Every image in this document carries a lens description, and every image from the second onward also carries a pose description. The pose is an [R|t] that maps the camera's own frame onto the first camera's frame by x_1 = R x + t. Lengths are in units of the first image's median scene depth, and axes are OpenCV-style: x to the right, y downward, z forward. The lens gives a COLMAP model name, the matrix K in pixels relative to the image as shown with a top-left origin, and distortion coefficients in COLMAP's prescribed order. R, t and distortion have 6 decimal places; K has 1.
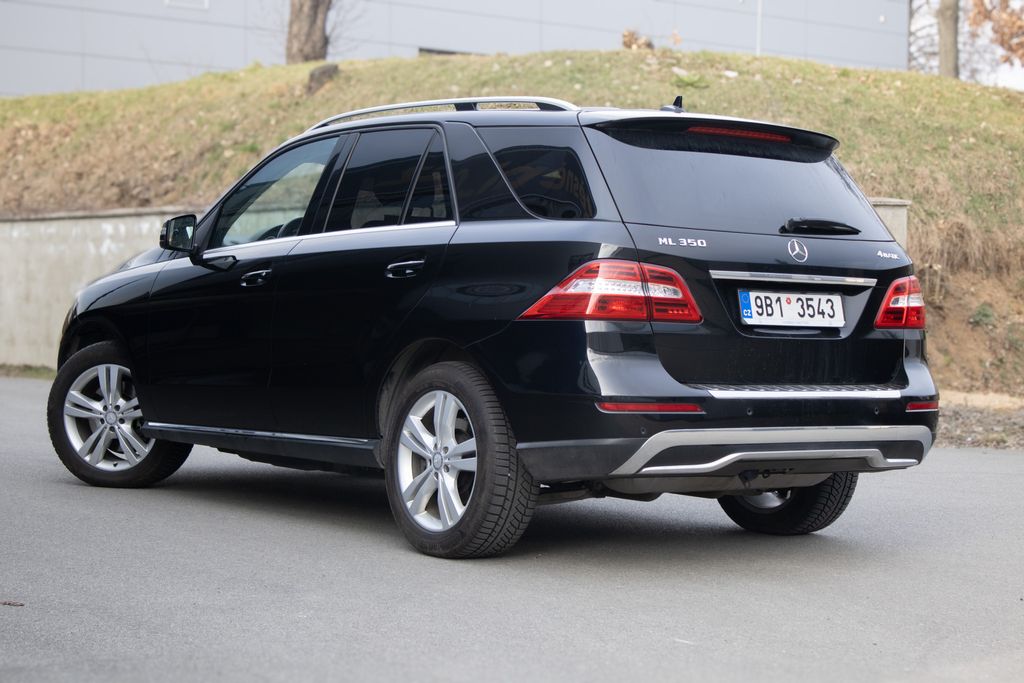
lens RADIAL K [[2060.6, 0, 512.0], [0, 2060.6, 341.5], [0, 0, 1]] dist [-0.012161, 0.004064]
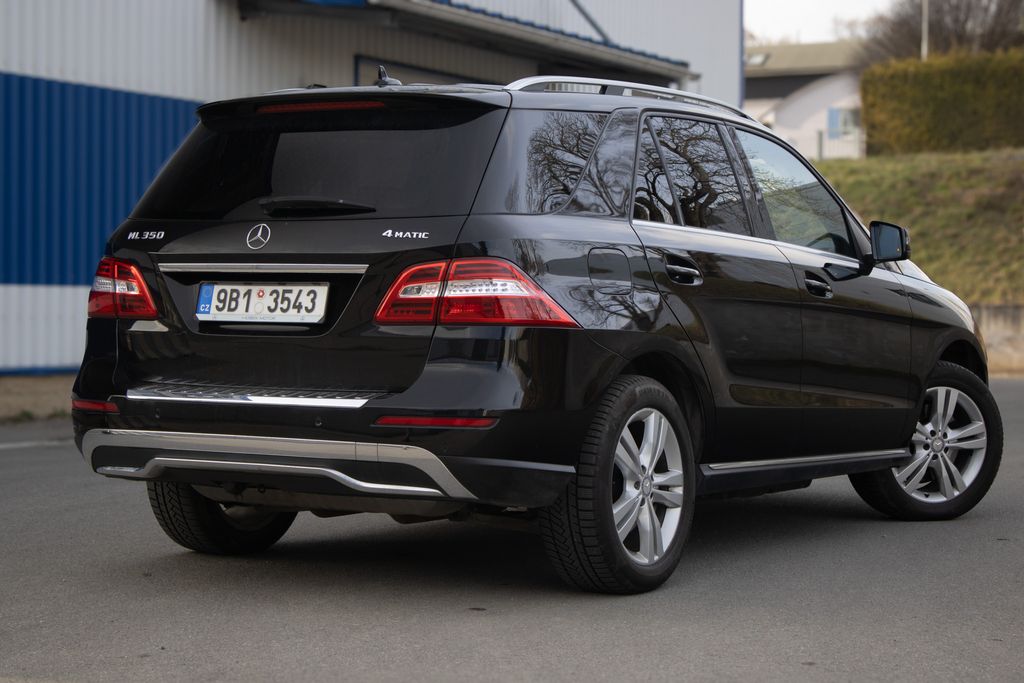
lens RADIAL K [[2241.3, 0, 512.0], [0, 2241.3, 341.5], [0, 0, 1]] dist [-0.038650, -0.056705]
pose [[0.365466, -0.008178, -0.930789, 1.076171], [-0.014326, 0.999794, -0.014410, 0.013232], [0.930715, 0.018601, 0.365273, 0.752615]]
